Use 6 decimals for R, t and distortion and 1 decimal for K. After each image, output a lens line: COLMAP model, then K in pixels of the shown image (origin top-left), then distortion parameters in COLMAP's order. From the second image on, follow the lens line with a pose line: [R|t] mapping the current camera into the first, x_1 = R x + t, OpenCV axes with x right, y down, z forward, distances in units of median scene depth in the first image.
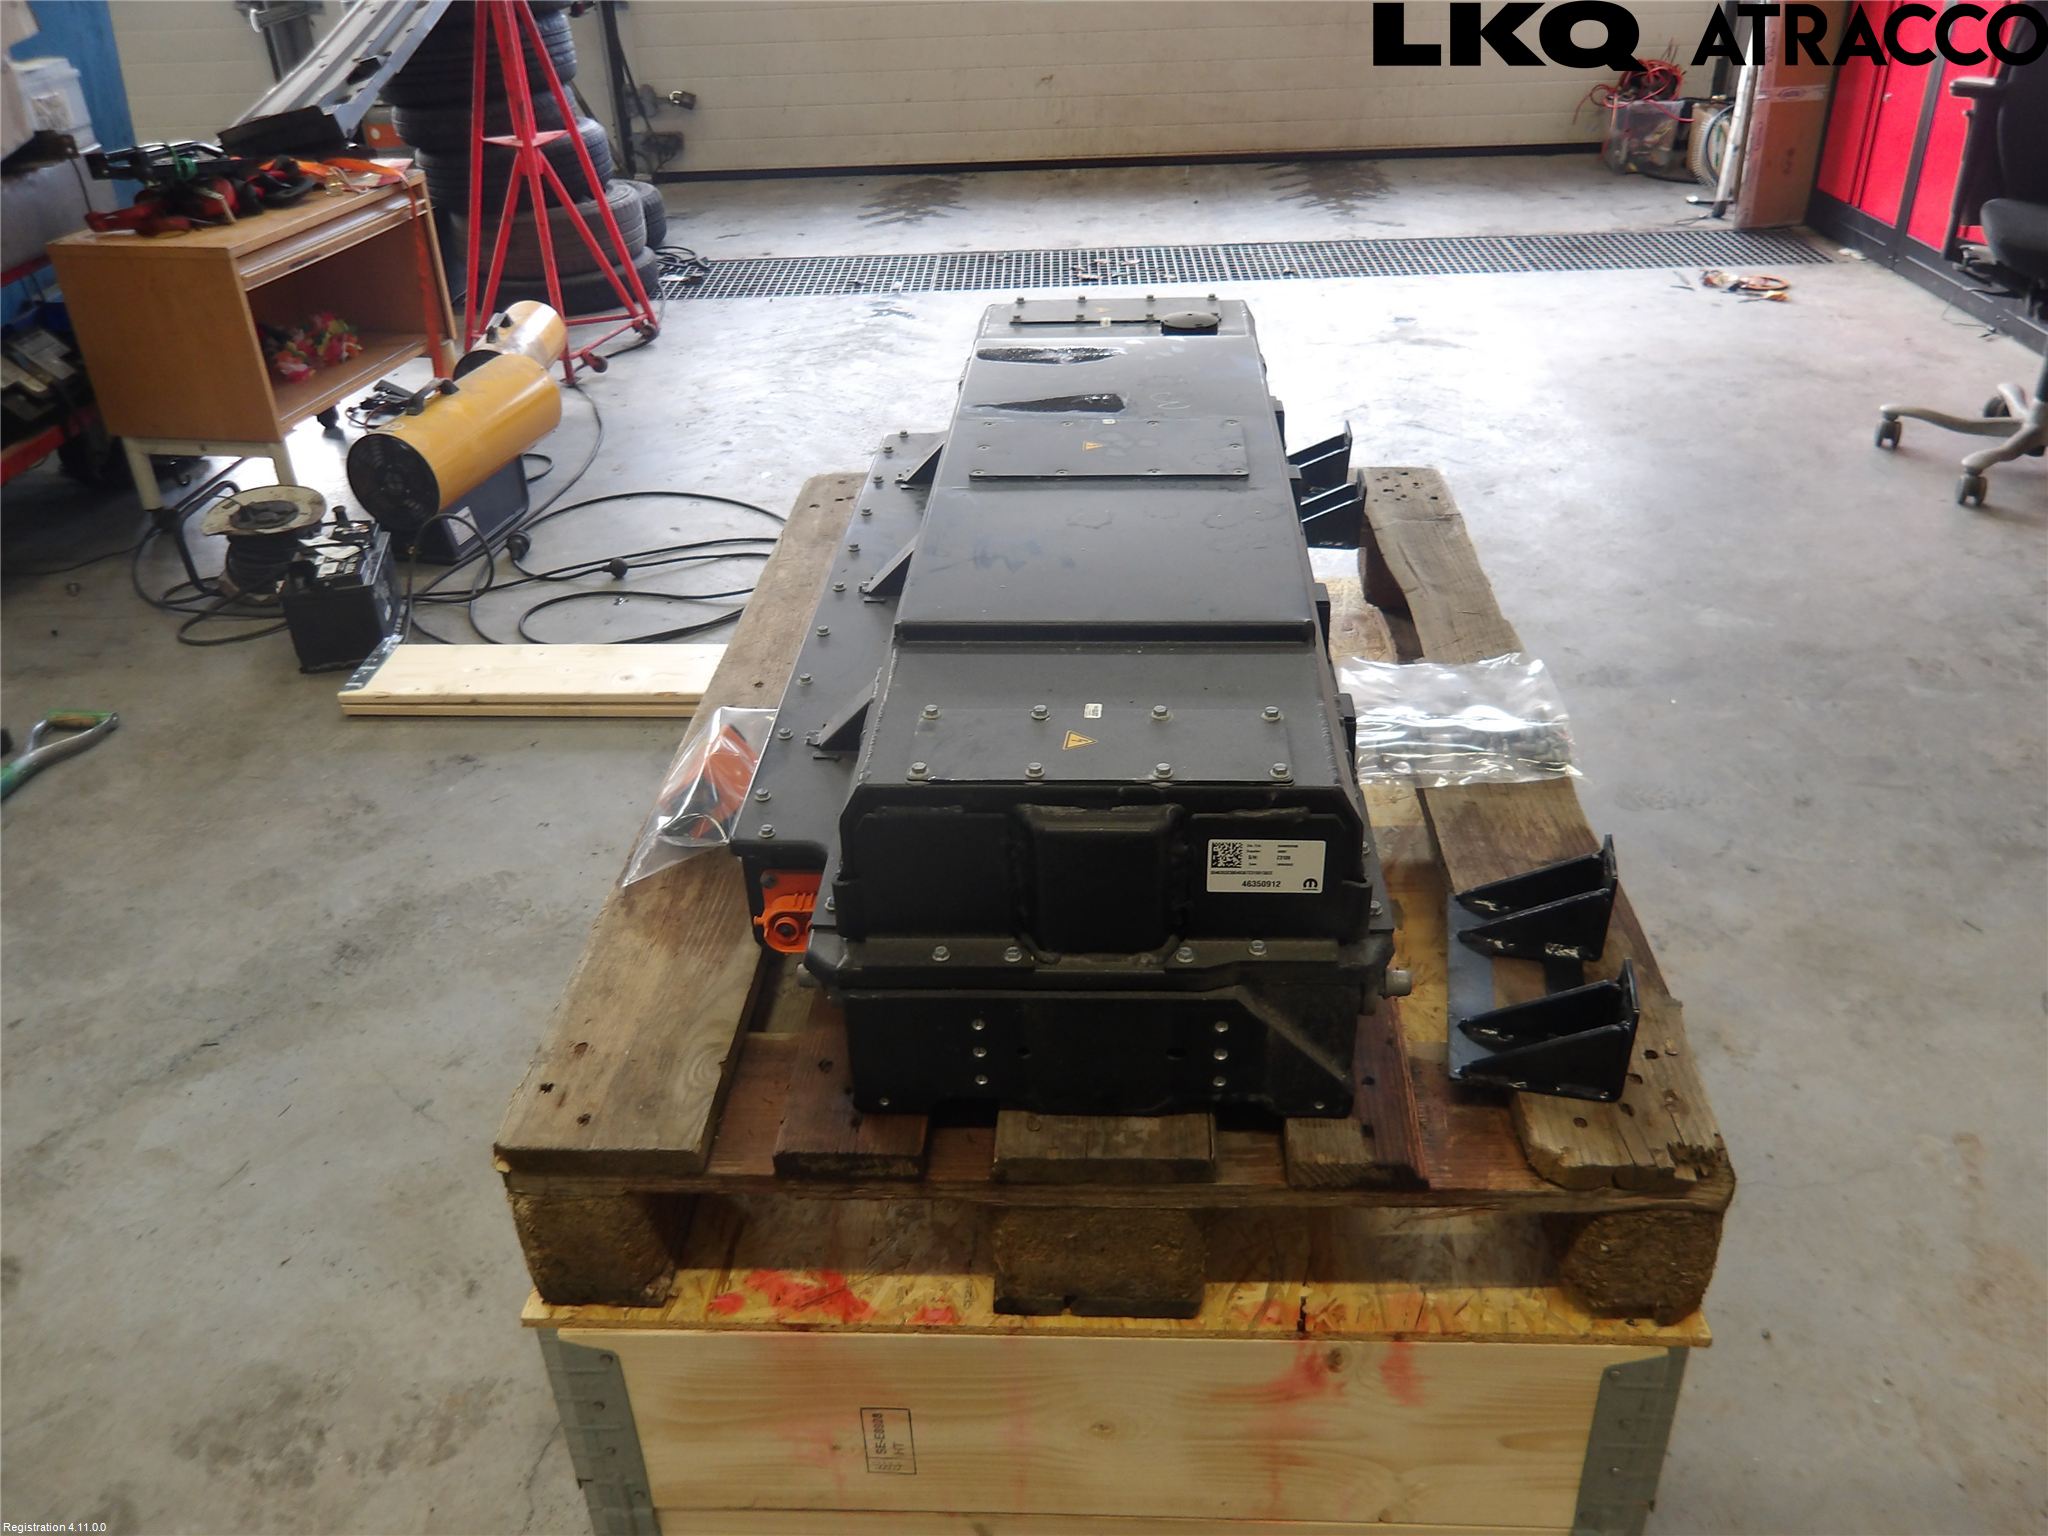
lens RADIAL K [[1614.8, 0, 1024.0], [0, 1614.8, 768.0], [0, 0, 1]] dist [-0.002507, -0.000747]
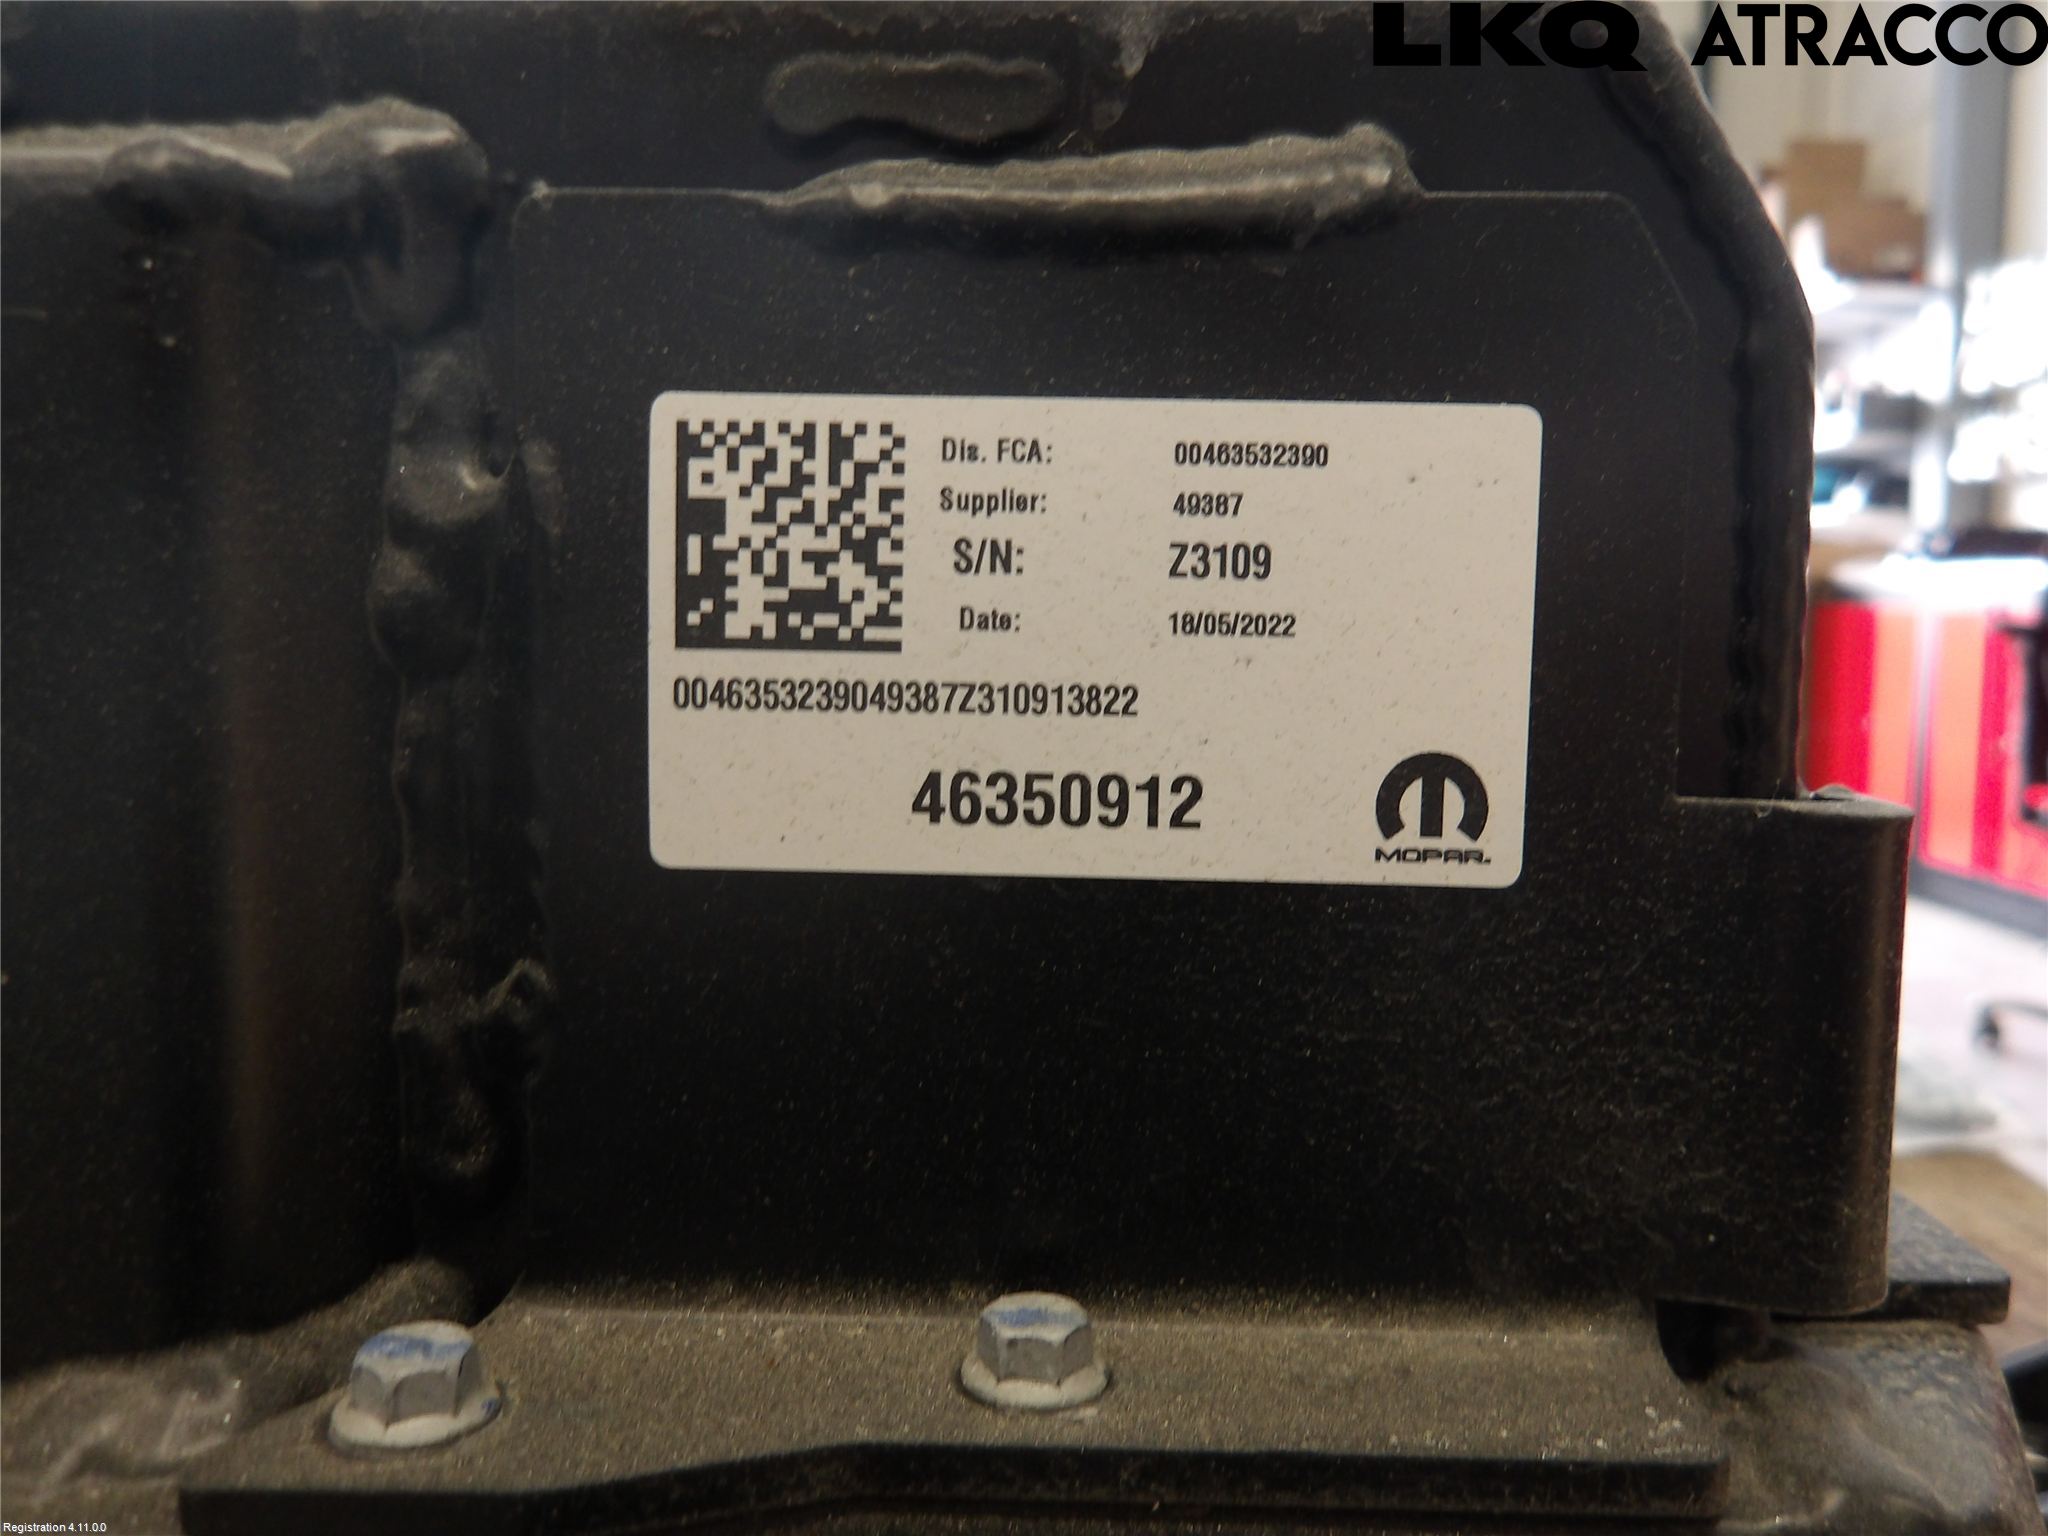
lens RADIAL K [[1614.8, 0, 1024.0], [0, 1614.8, 768.0], [0, 0, 1]] dist [-0.002507, -0.000747]
pose [[0.998704, 0.043708, 0.026077, 0.141006], [-0.028249, 0.902225, -0.430338, 0.126184], [-0.042337, 0.429044, 0.902291, 0.882224]]
